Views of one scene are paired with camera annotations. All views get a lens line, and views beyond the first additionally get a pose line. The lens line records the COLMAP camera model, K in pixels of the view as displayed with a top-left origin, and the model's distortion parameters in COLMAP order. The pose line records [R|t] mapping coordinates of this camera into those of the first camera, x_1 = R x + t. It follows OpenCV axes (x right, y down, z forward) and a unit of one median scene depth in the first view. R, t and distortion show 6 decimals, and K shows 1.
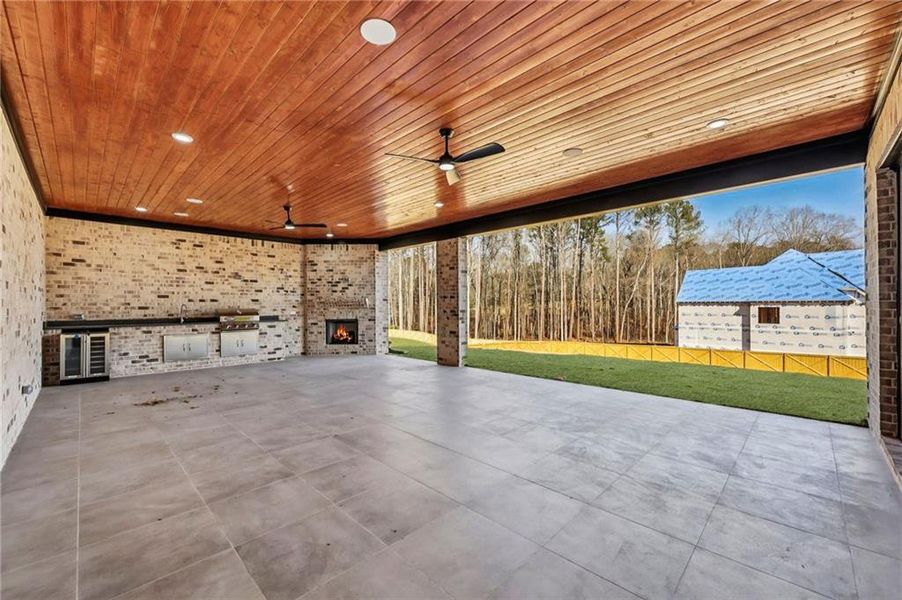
lens RADIAL K [[363.8, 0, 448.9], [0, 363.8, 298.7], [0, 0, 1]] dist [0.001159, 0.000049]
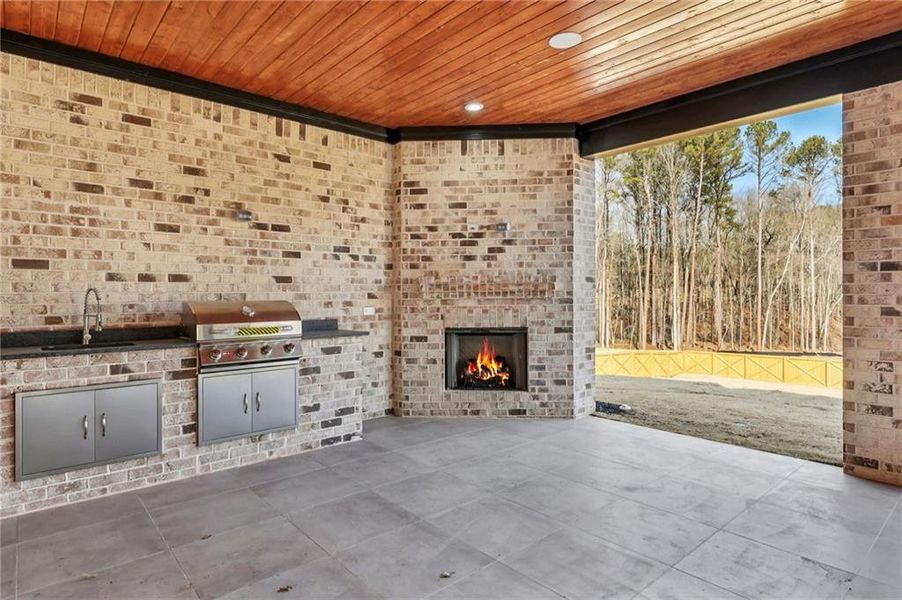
lens RADIAL K [[494.5, 0, 452.8], [0, 494.5, 280.3], [0, 0, 1]] dist [-0.000508, -0.000148]
pose [[0.997526, -0.000352, -0.070301, -0.296819], [-0.000449, 0.999935, -0.011367, 0.010579], [0.070301, 0.011371, 0.997461, 0.462108]]
